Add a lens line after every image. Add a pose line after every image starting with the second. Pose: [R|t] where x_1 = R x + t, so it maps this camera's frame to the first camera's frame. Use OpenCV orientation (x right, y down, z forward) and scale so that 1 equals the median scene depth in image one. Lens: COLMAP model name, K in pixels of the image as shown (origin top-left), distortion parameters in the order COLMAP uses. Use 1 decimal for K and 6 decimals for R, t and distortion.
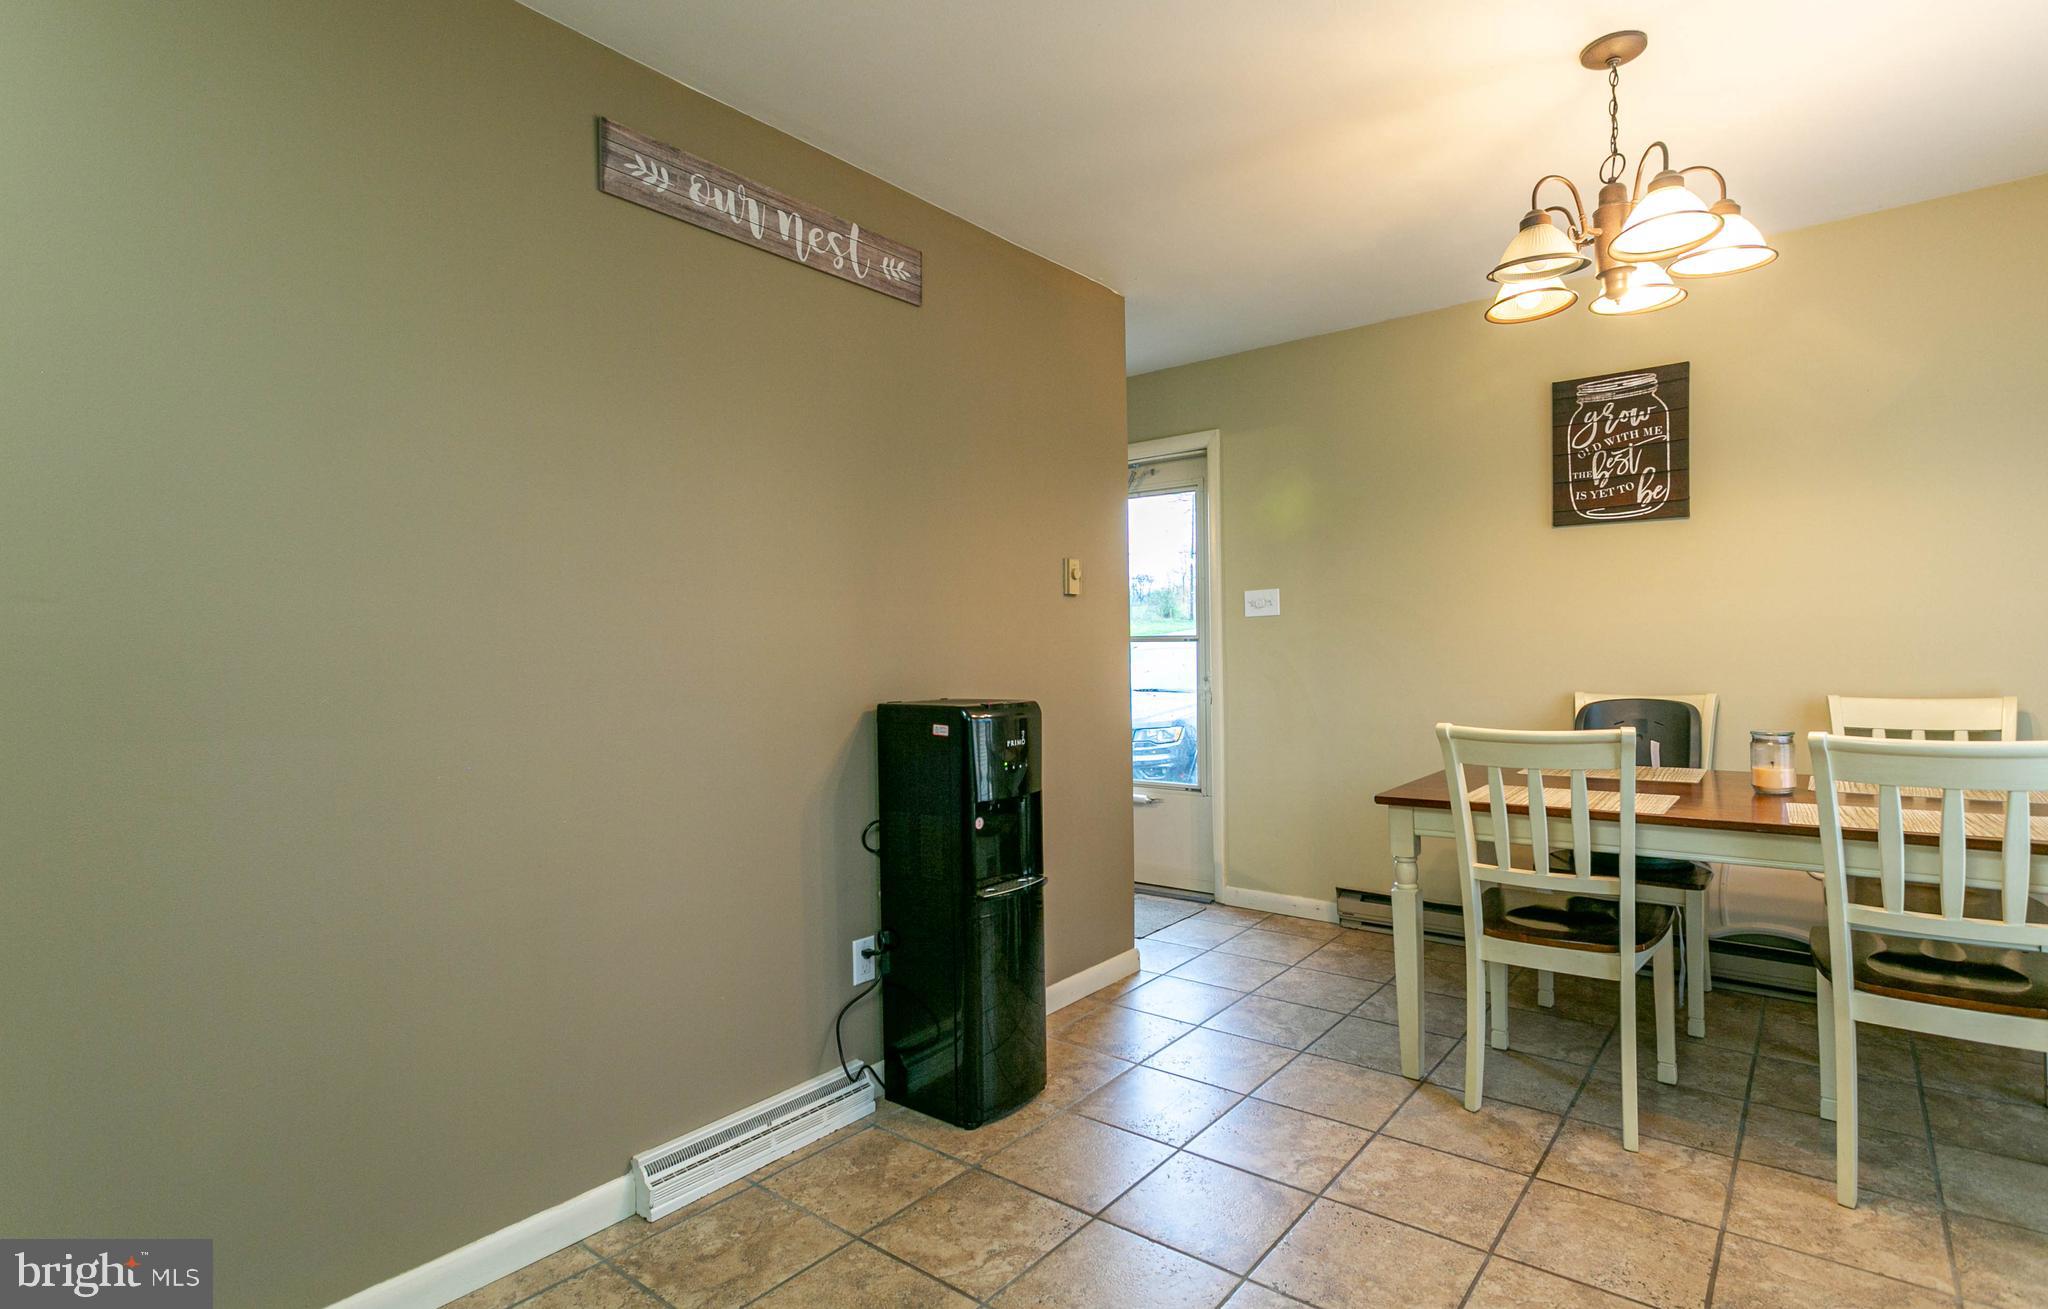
lens RADIAL K [[993.1, 0, 1078.5], [0, 993.1, 649.3], [0, 0, 1]] dist [0.003421, -0.000206]
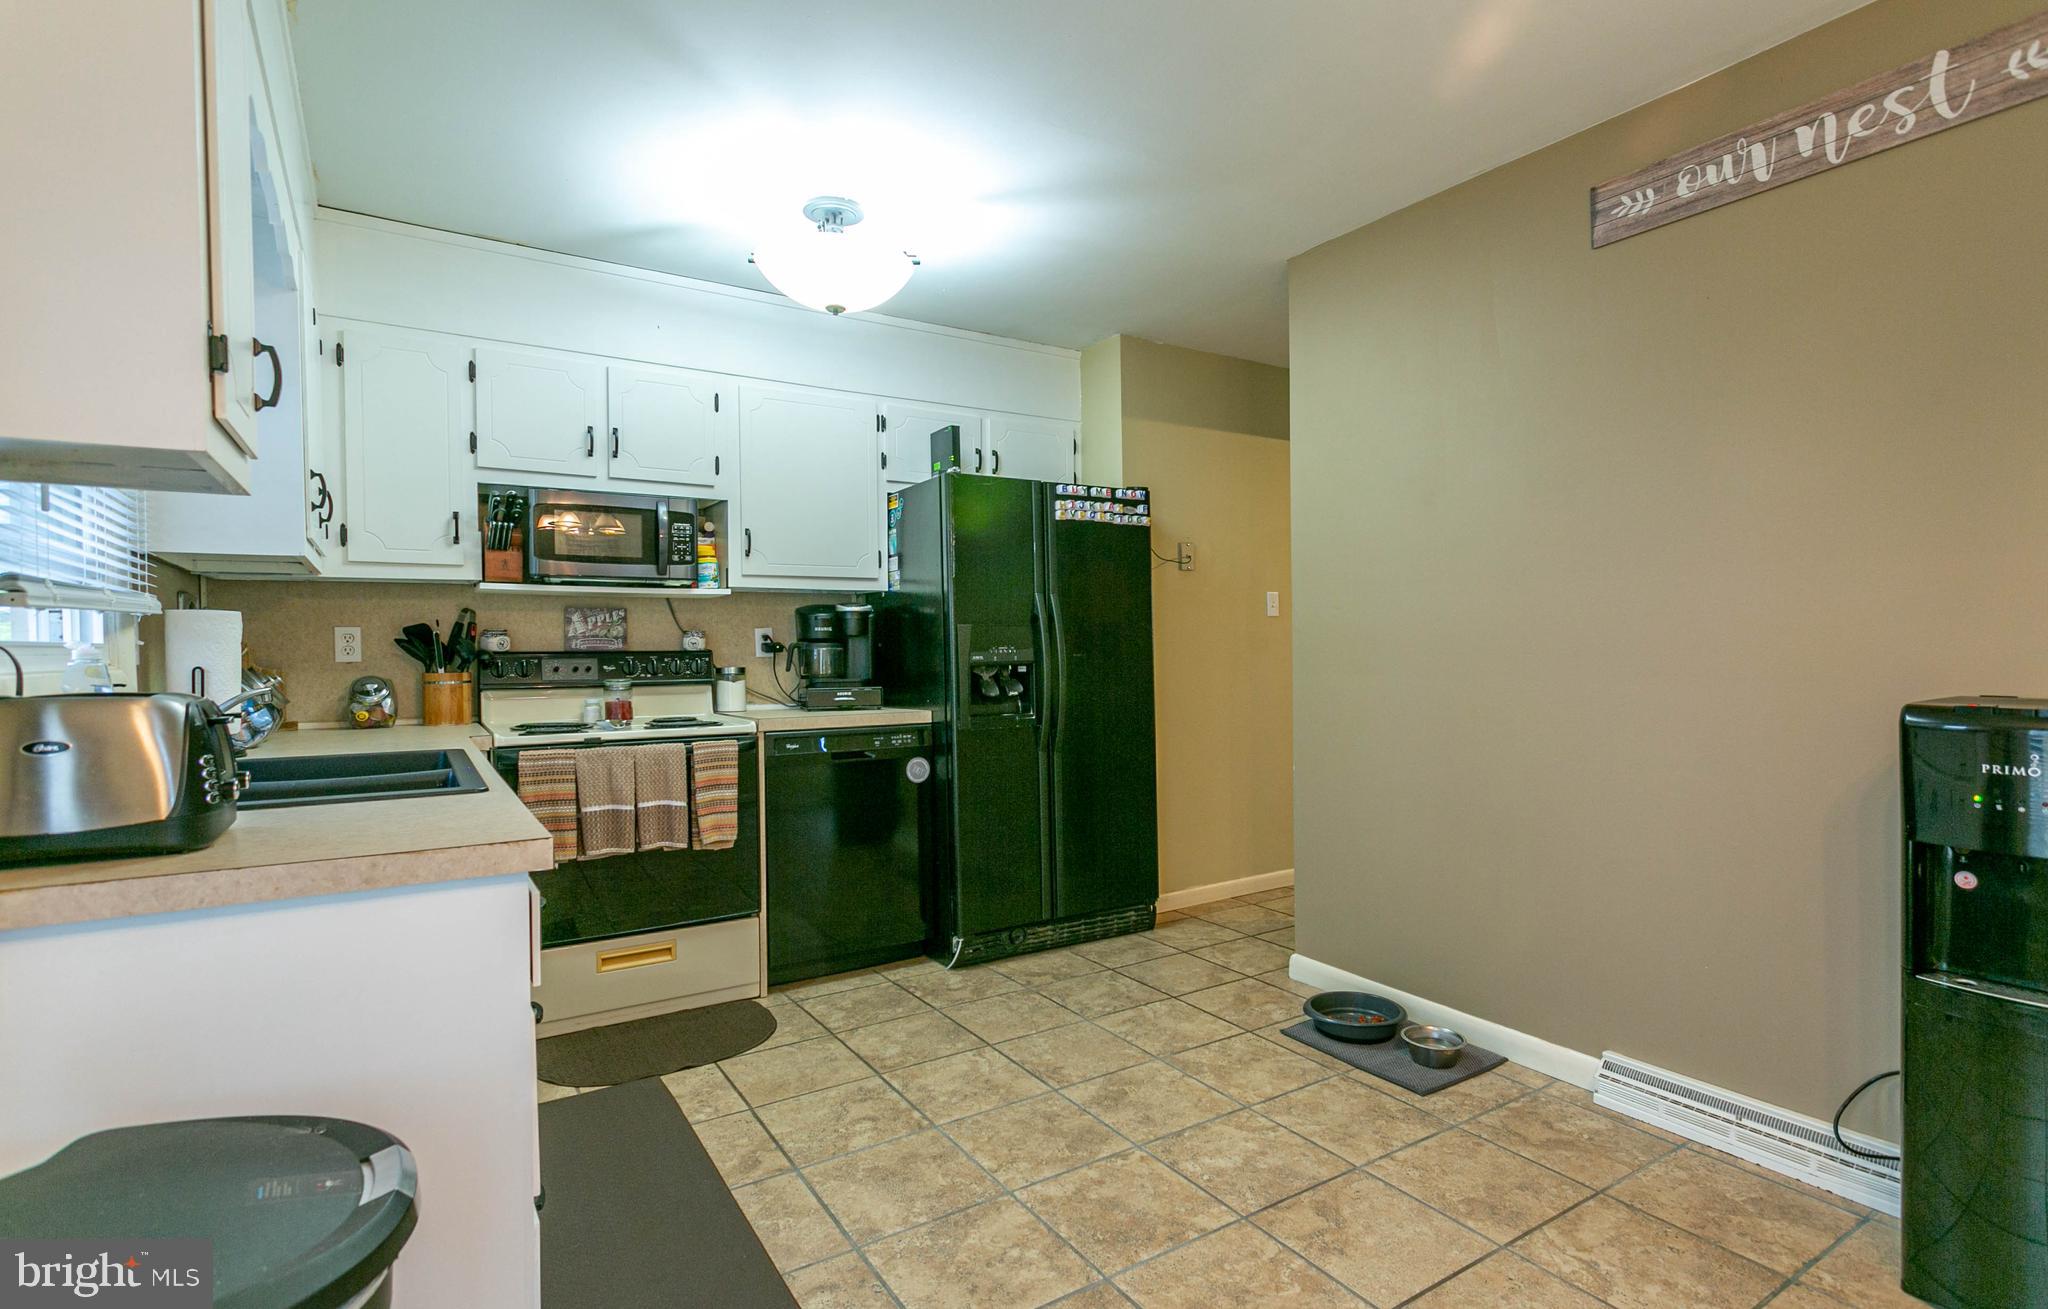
lens RADIAL K [[993.1, 0, 1029.1], [0, 993.1, 656.4], [0, 0, 1]] dist [0.003421, -0.000206]
pose [[-0.348298, 0.032907, -0.936806, 0.828913], [0.020947, 0.999407, 0.027318, -0.011683], [0.937150, -0.010108, -0.348781, 0.704396]]
